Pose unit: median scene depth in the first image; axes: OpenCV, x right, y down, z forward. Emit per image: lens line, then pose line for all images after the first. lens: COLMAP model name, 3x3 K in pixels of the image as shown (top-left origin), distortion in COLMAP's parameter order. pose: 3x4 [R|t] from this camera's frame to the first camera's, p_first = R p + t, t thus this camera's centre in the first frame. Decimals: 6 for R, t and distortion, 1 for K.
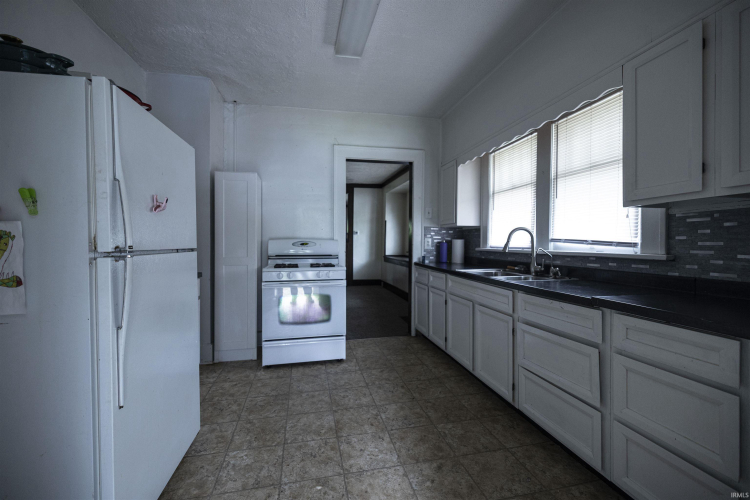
lens RADIAL K [[322.1, 0, 370.4], [0, 322.1, 245.4], [0, 0, 1]] dist [0.008073, -0.000829]
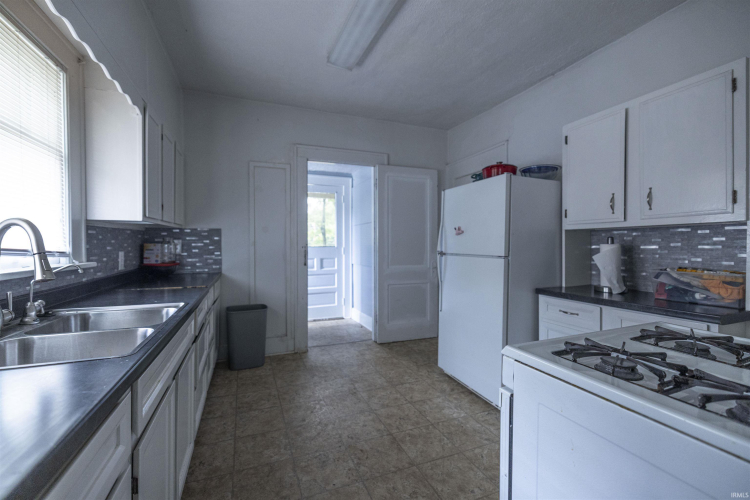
lens RADIAL K [[322.1, 0, 377.4], [0, 322.1, 246.6], [0, 0, 1]] dist [0.008073, -0.000829]
pose [[-0.979772, -0.004413, -0.200067, 0.166596], [-0.007911, 0.999829, 0.016686, -0.045510], [0.199959, 0.017931, -0.979640, 2.125238]]
